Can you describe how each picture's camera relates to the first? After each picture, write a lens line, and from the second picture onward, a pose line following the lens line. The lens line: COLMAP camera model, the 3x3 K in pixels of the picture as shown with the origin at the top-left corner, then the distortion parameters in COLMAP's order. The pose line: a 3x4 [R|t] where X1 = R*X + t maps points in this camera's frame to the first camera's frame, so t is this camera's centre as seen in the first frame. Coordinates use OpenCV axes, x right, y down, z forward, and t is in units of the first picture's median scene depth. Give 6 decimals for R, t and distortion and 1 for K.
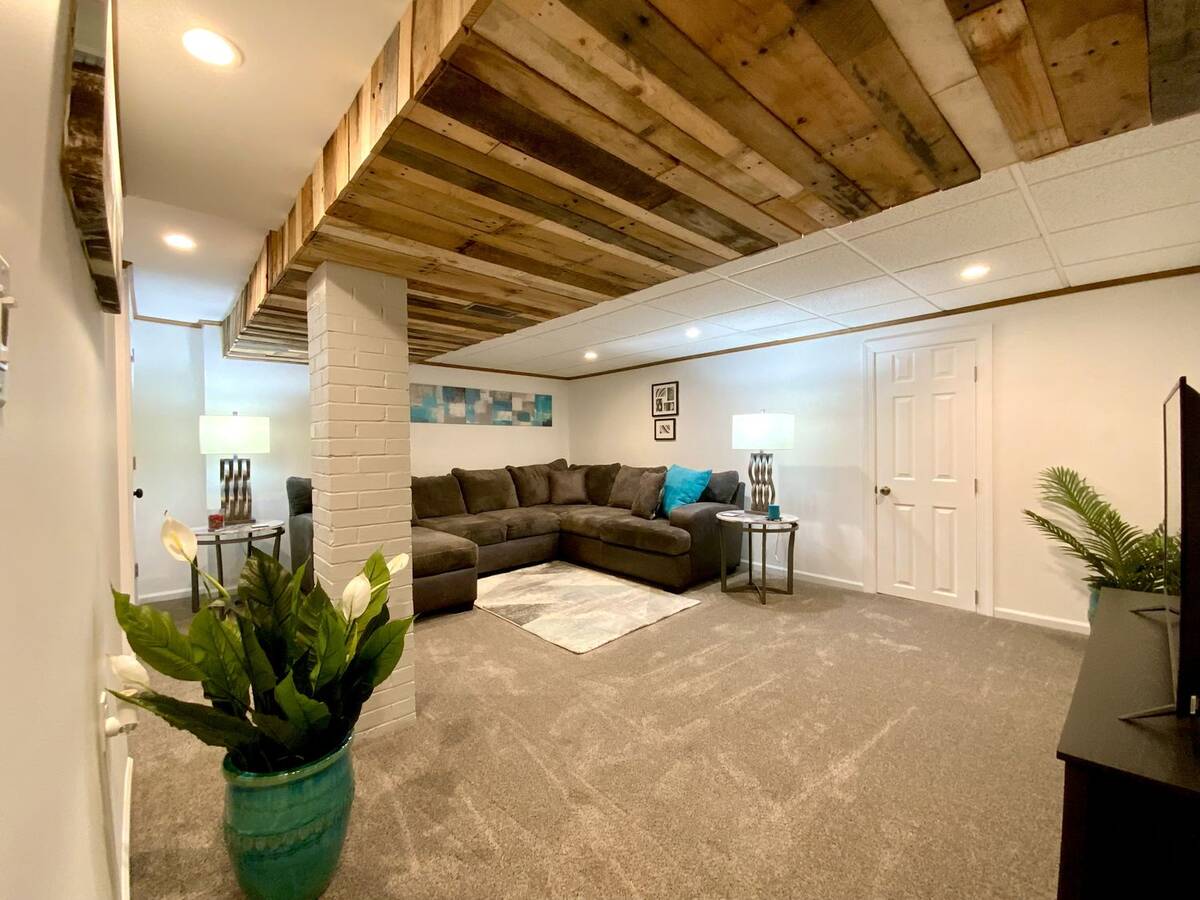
lens RADIAL K [[488.7, 0, 596.0], [0, 488.7, 447.4], [0, 0, 1]] dist [0.012279, -0.002291]
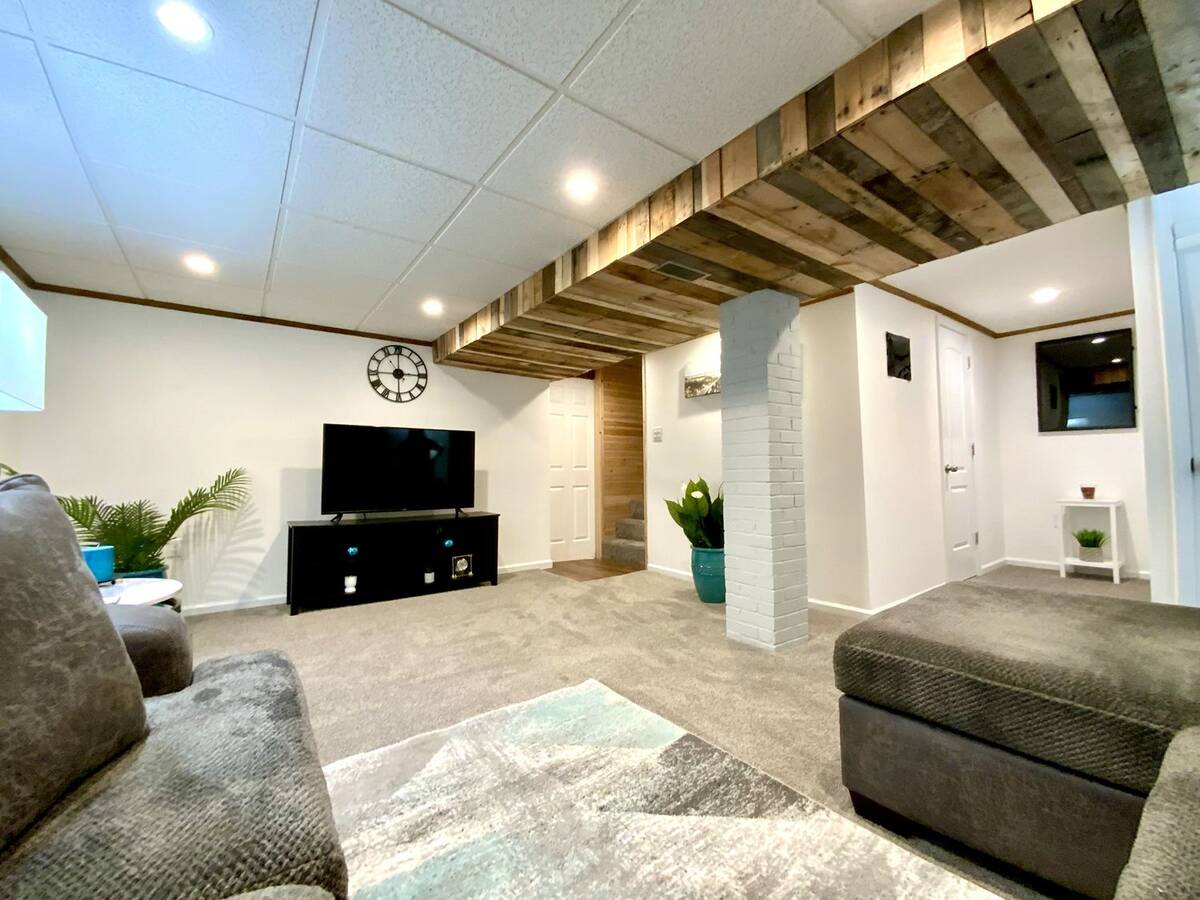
lens RADIAL K [[488.7, 0, 600.1], [0, 488.7, 452.0], [0, 0, 1]] dist [0.012279, -0.002291]
pose [[-0.994775, 0.026403, 0.098620, -0.103486], [0.022414, 0.998894, -0.041339, 0.064596], [-0.099602, -0.038913, -0.994266, 1.383645]]
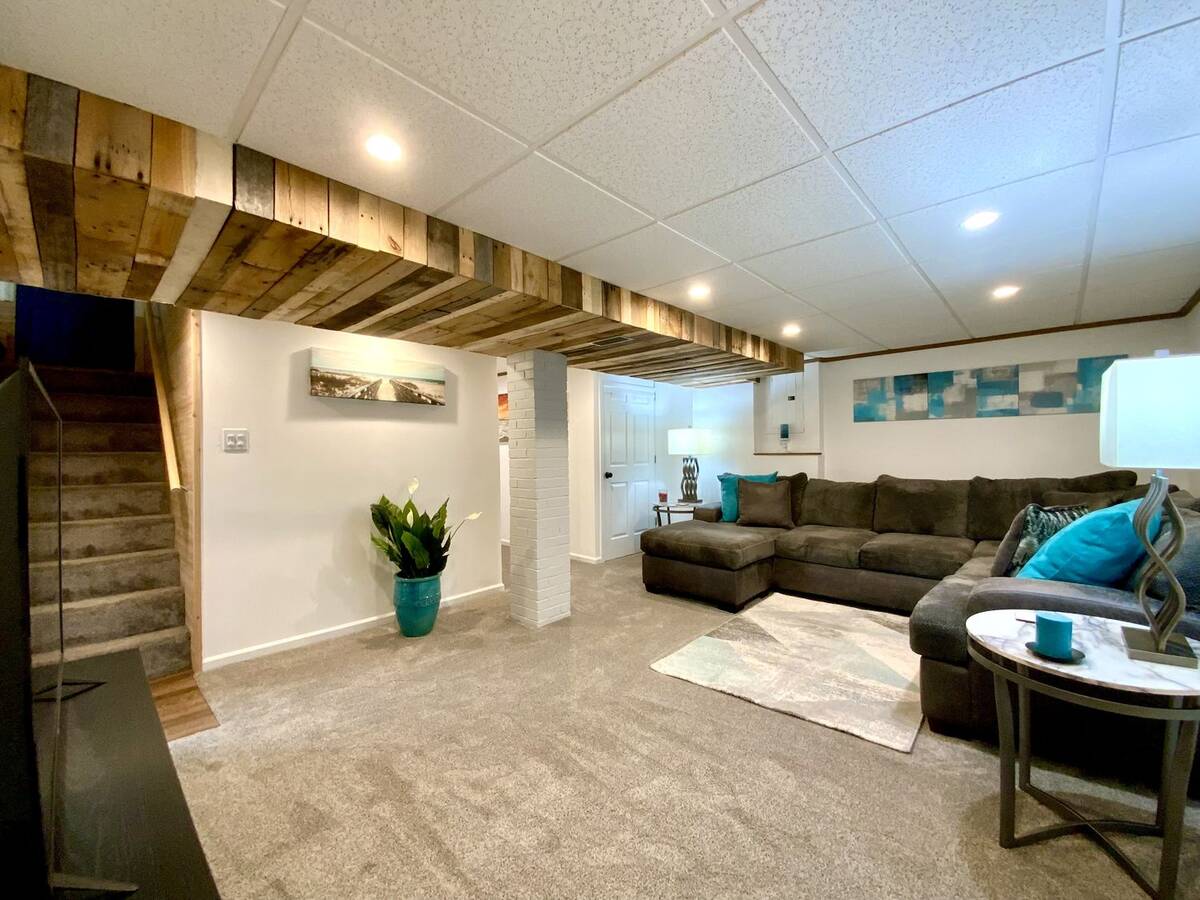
lens RADIAL K [[488.7, 0, 599.2], [0, 488.7, 448.9], [0, 0, 1]] dist [0.012279, -0.002291]
pose [[0.079880, 0.003875, -0.996797, 0.711953], [0.008524, 0.999953, 0.004571, -0.013906], [0.996768, -0.008862, 0.079843, 0.634627]]
